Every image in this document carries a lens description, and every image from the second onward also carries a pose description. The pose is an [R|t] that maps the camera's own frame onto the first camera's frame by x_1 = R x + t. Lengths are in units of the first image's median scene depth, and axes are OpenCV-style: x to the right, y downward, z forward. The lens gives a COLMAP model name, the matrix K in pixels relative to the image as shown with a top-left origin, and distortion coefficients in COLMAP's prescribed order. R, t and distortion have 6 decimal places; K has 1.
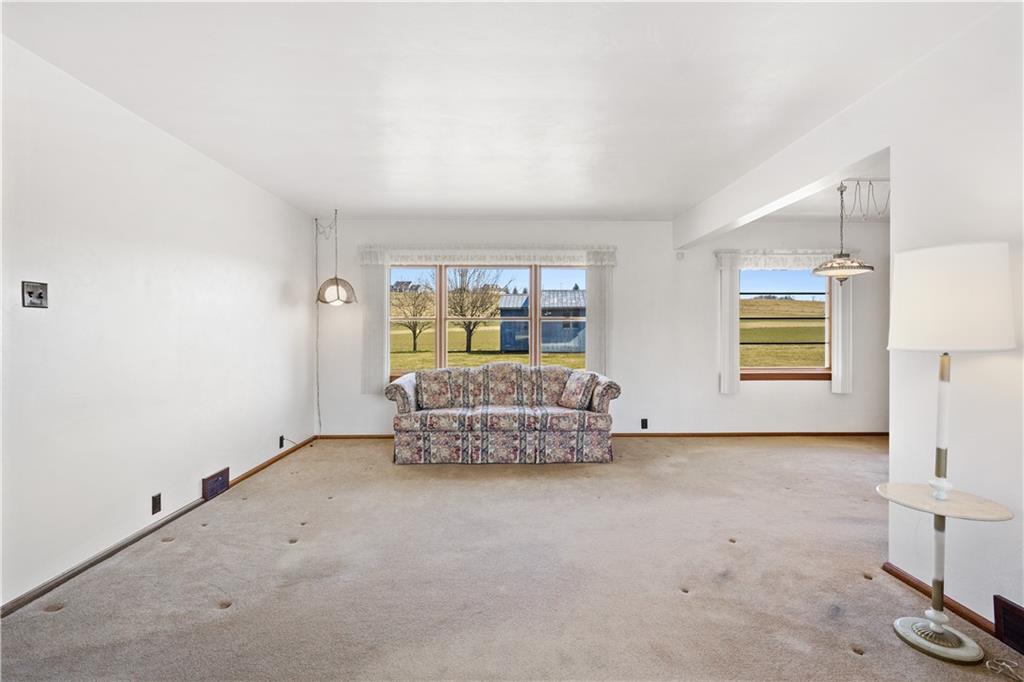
lens RADIAL K [[448.1, 0, 512.4], [0, 448.1, 337.8], [0, 0, 1]] dist [0.001324, 0.000551]
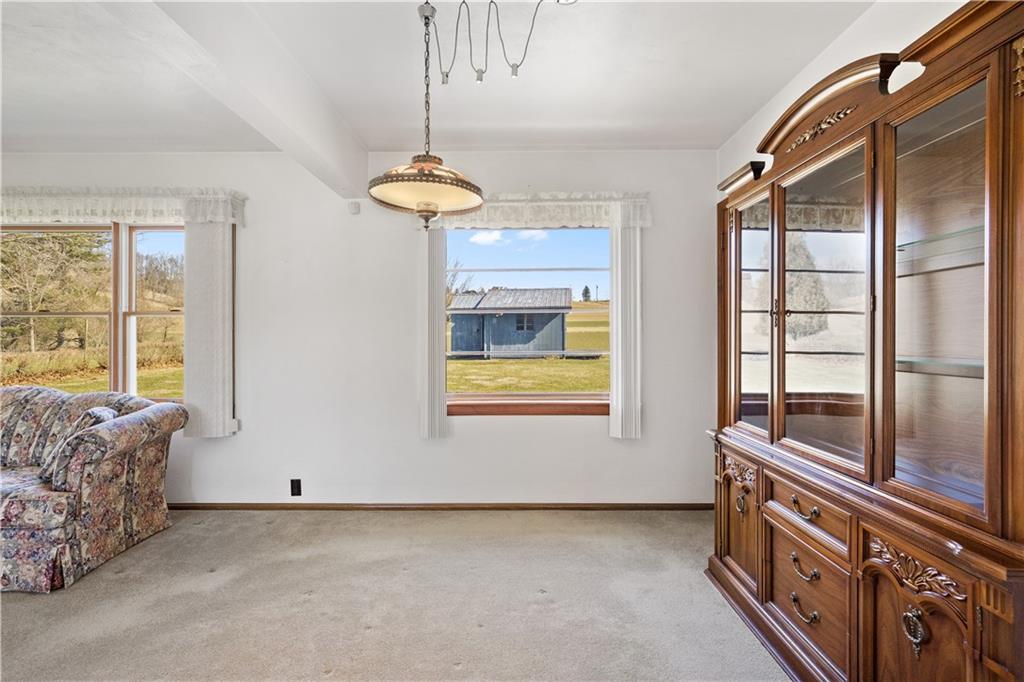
lens RADIAL K [[448.1, 0, 512.4], [0, 448.1, 337.8], [0, 0, 1]] dist [0.001324, 0.000551]
pose [[0.999489, -0.003080, -0.031812, 0.618096], [0.002849, 0.999969, -0.007299, -0.003575], [0.031834, 0.007205, 0.999467, 0.415231]]
